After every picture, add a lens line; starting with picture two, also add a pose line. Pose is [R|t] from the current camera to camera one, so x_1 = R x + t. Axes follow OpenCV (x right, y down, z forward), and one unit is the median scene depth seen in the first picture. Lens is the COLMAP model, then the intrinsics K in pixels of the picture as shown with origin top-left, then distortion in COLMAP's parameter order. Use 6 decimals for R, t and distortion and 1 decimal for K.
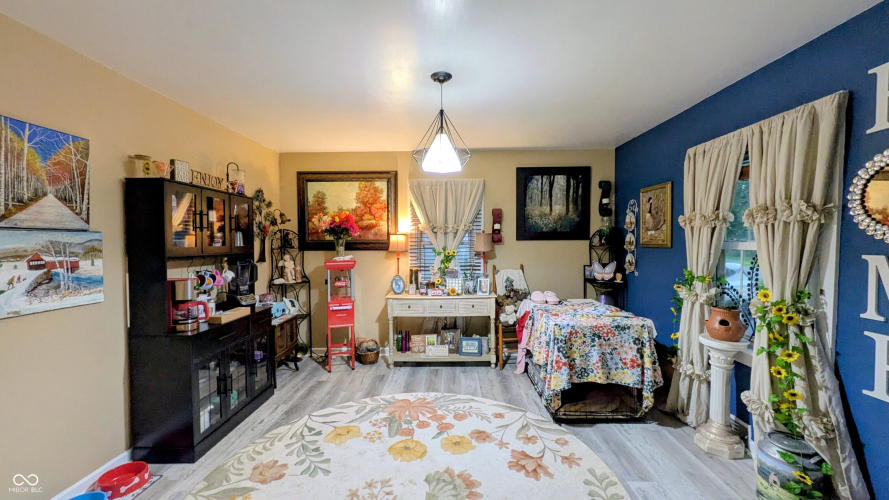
lens RADIAL K [[347.1, 0, 454.0], [0, 347.1, 247.2], [0, 0, 1]] dist [-0.002672, -0.000495]
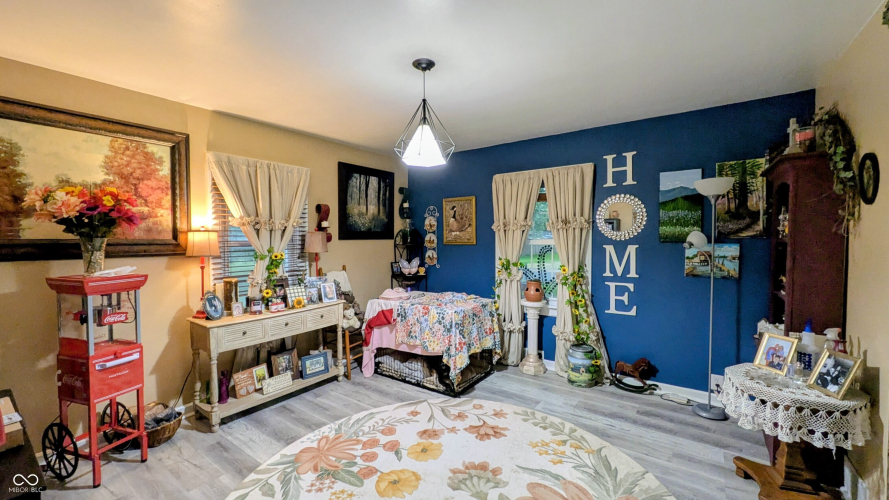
lens RADIAL K [[347.1, 0, 452.2], [0, 347.1, 248.6], [0, 0, 1]] dist [-0.002672, -0.000495]
pose [[0.580752, -0.022427, 0.813771, -0.443894], [0.021960, 0.999688, 0.011878, -0.000770], [-0.813784, 0.010972, 0.581064, 0.232645]]
